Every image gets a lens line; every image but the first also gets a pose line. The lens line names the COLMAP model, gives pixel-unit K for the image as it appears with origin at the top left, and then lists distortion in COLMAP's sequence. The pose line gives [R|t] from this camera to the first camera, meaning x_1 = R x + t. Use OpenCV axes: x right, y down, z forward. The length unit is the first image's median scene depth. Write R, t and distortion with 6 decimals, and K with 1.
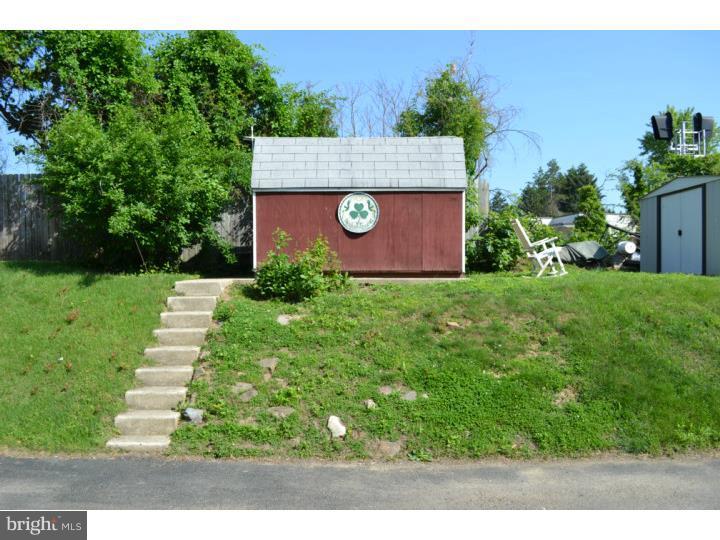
lens RADIAL K [[596.0, 0, 359.3], [0, 596.0, 269.4], [0, 0, 1]] dist [-0.064855, 0.009813]
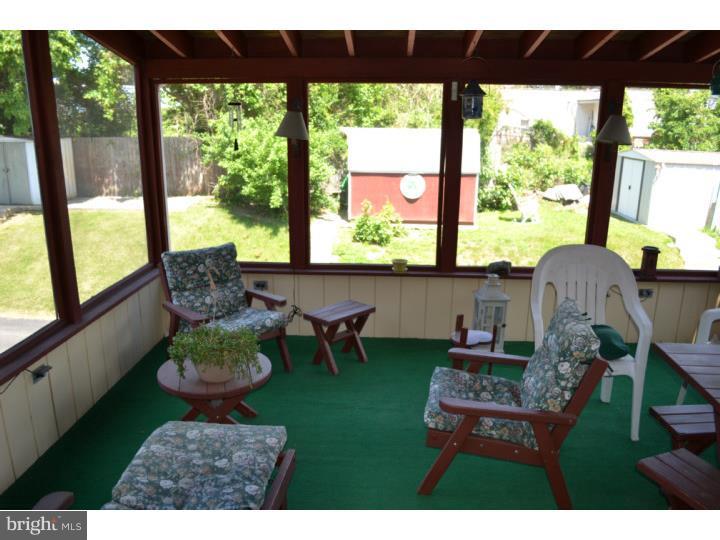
lens RADIAL K [[596.0, 0, 360.9], [0, 596.0, 271.0], [0, 0, 1]] dist [-0.064855, 0.009813]
pose [[0.997989, 0.028950, -0.056384, -0.045261], [-0.013937, 0.968054, 0.250354, -0.279948], [0.061830, -0.249064, 0.966511, -0.664865]]
